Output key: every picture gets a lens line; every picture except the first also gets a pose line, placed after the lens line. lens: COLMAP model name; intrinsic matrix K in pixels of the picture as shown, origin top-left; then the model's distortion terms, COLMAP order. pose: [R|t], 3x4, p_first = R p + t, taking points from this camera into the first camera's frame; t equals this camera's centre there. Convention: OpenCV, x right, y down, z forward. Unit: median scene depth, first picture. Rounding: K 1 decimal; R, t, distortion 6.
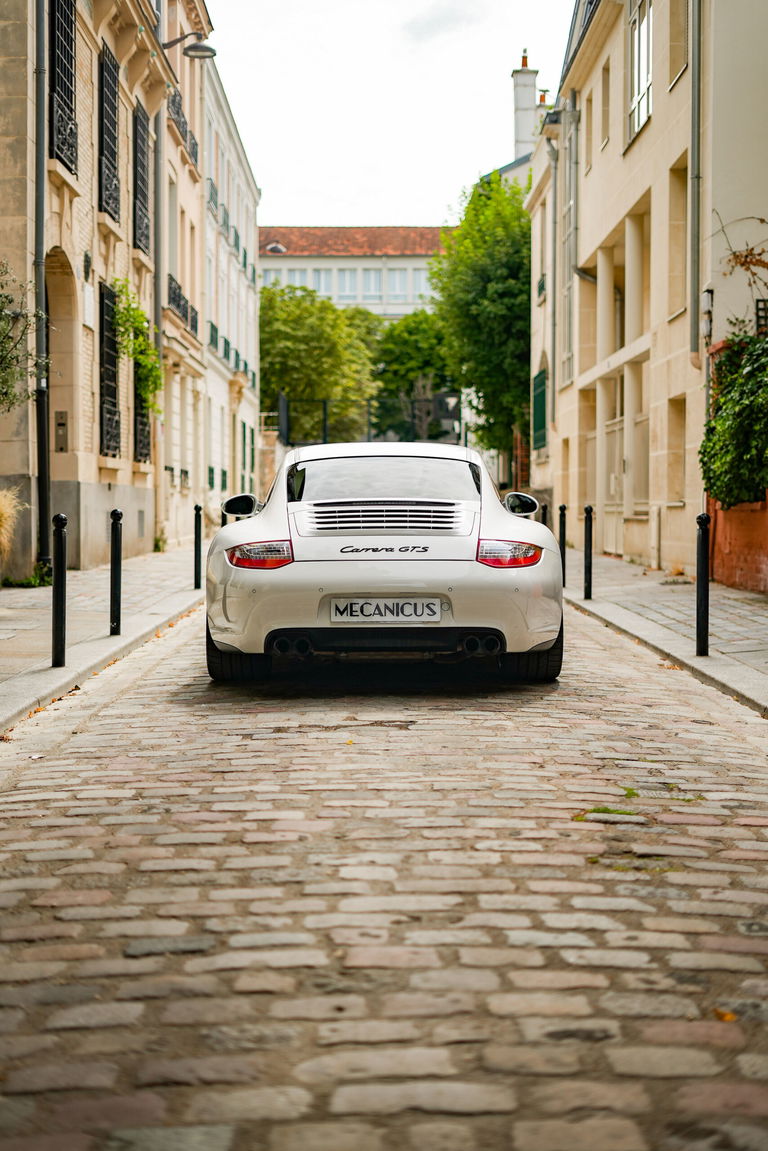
lens RADIAL K [[1681.8, 0, 376.9], [0, 1681.8, 575.7], [0, 0, 1]] dist [-0.023663, 0.006667]
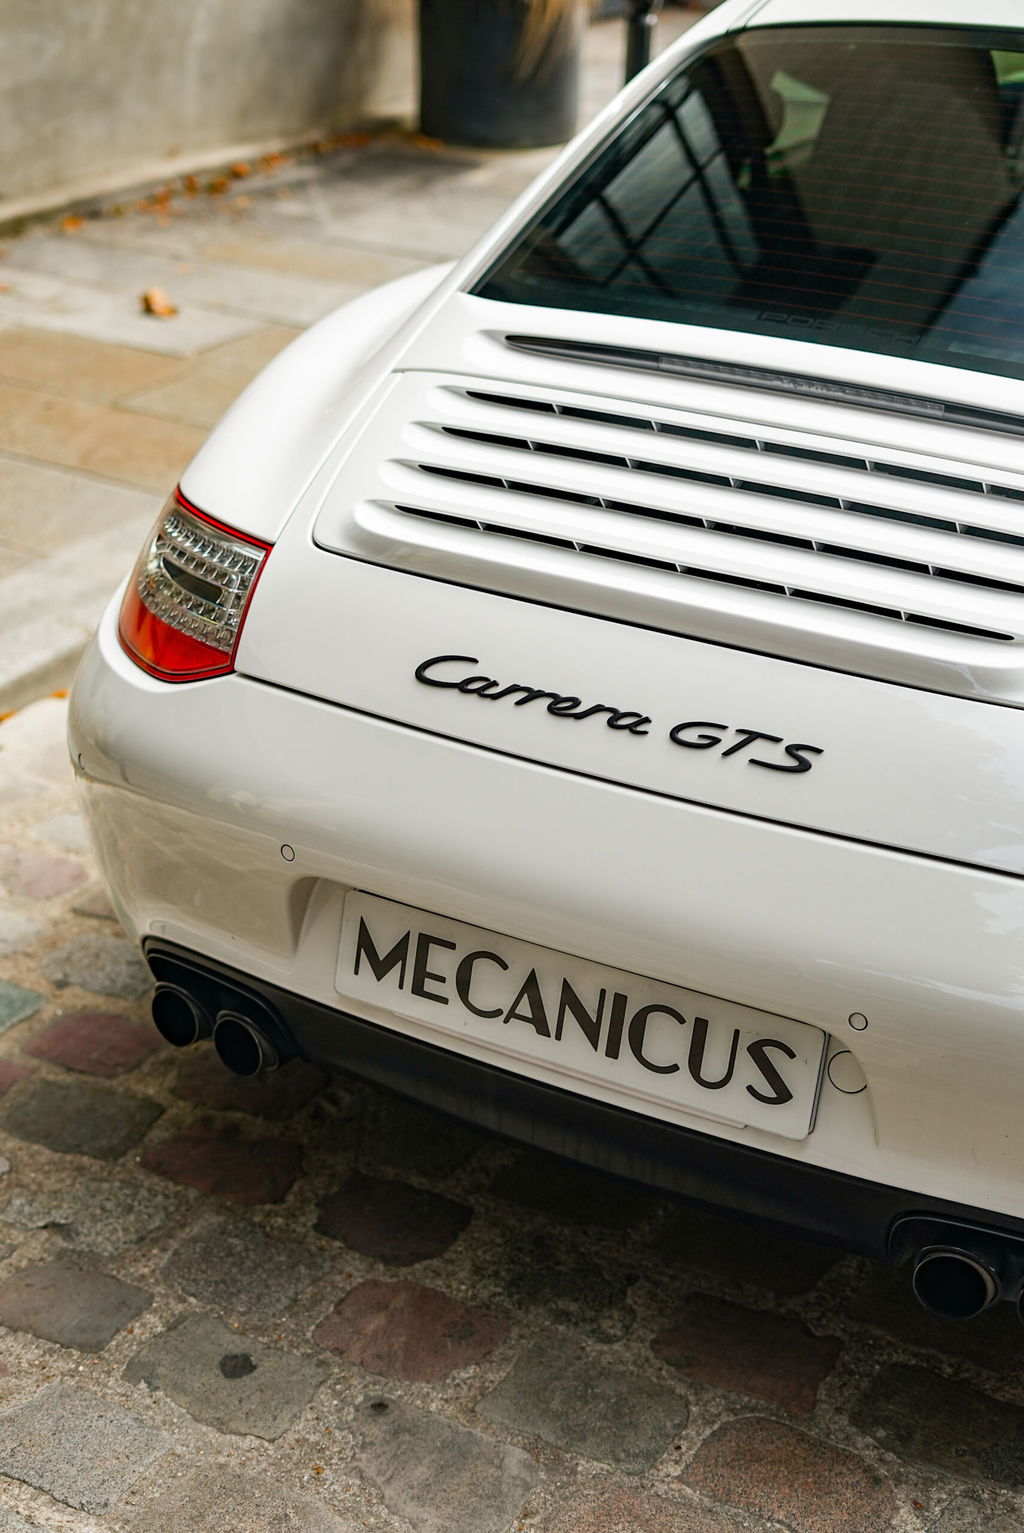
lens RADIAL K [[2403.1, 0, 512.5], [0, 2403.1, 767.7], [0, 0, 1]] dist [-0.013361, -0.014618]
pose [[0.866712, 0.231026, -0.442084, 0.054566], [-0.047907, 0.920734, 0.387239, -0.053428], [0.496504, -0.314446, 0.809078, 0.347463]]
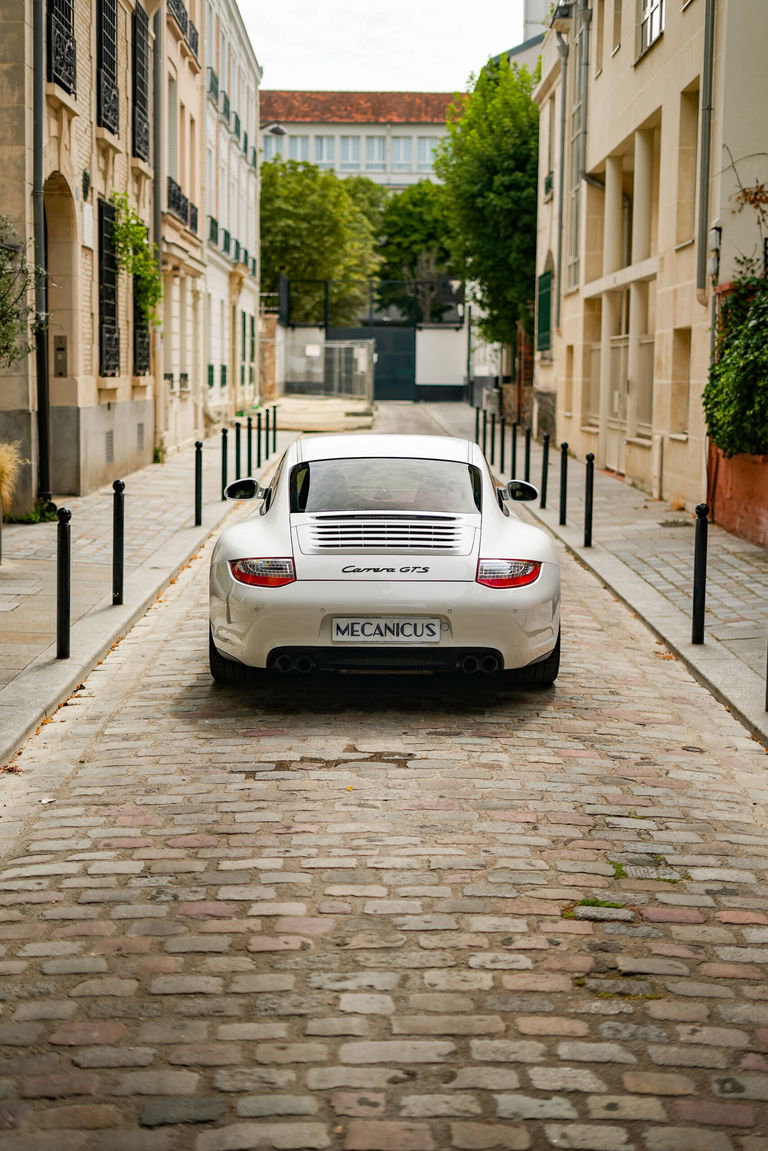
lens RADIAL K [[1700.6, 0, 383.3], [0, 1700.6, 582.5], [0, 0, 1]] dist [-0.015362, -0.007160]
pose [[0.999934, 0.010676, 0.004322, -0.000574], [-0.010993, 0.996615, 0.081475, -0.041515], [-0.003437, -0.081517, 0.996666, -0.011057]]
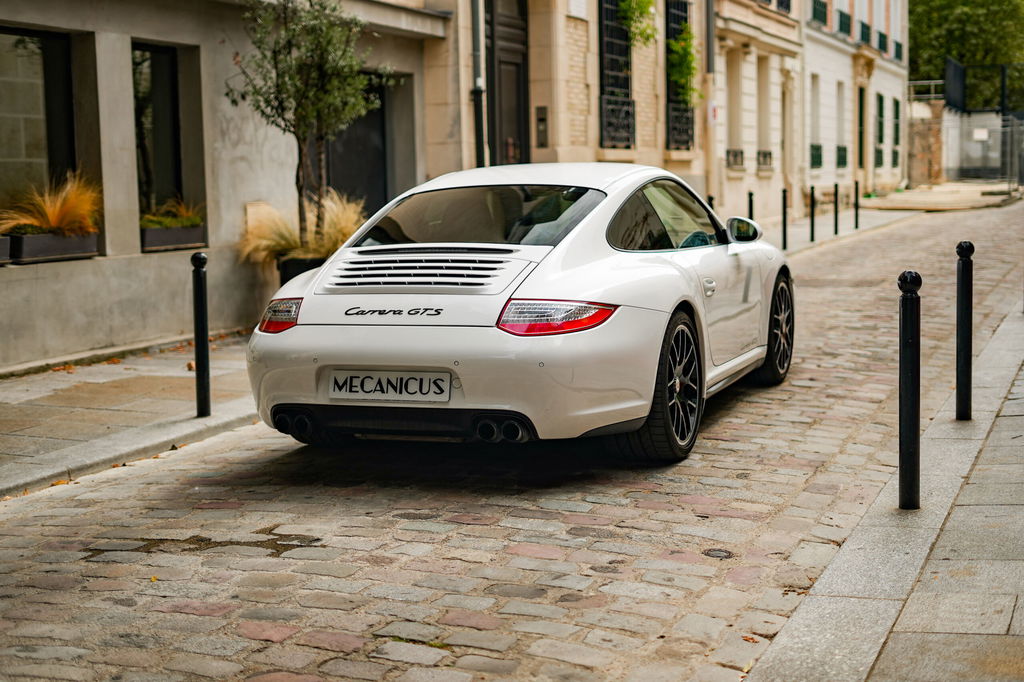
lens RADIAL K [[1578.5, 0, 513.3], [0, 1578.5, 342.2], [0, 0, 1]] dist [-0.023253, 0.017184]
pose [[0.931952, 0.018055, -0.362131, 0.154590], [0.006280, 0.997806, 0.065908, -0.023324], [0.362526, -0.063697, 0.929794, 0.136032]]
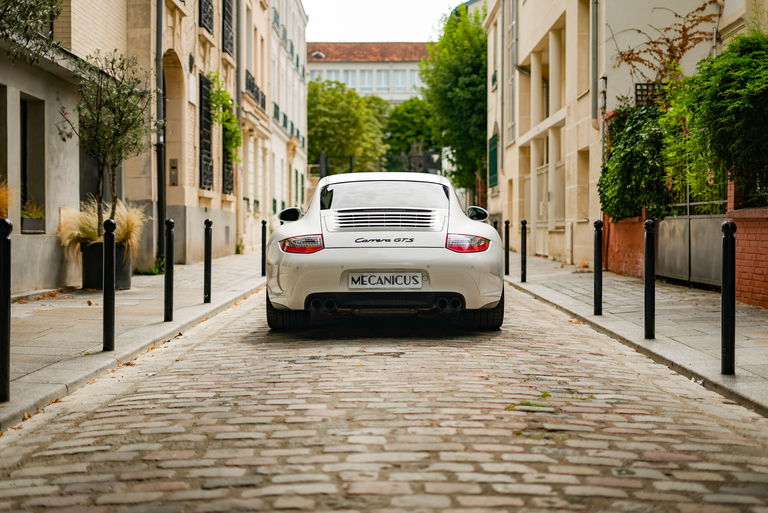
lens RADIAL K [[1122.2, 0, 384.2], [0, 1122.2, 252.8], [0, 0, 1]] dist [-0.023663, 0.006667]
pose [[0.999998, -0.000359, -0.002019, 0.002876], [0.000319, 0.999801, -0.019965, 0.007099], [0.002025, 0.019964, 0.999799, -0.001061]]
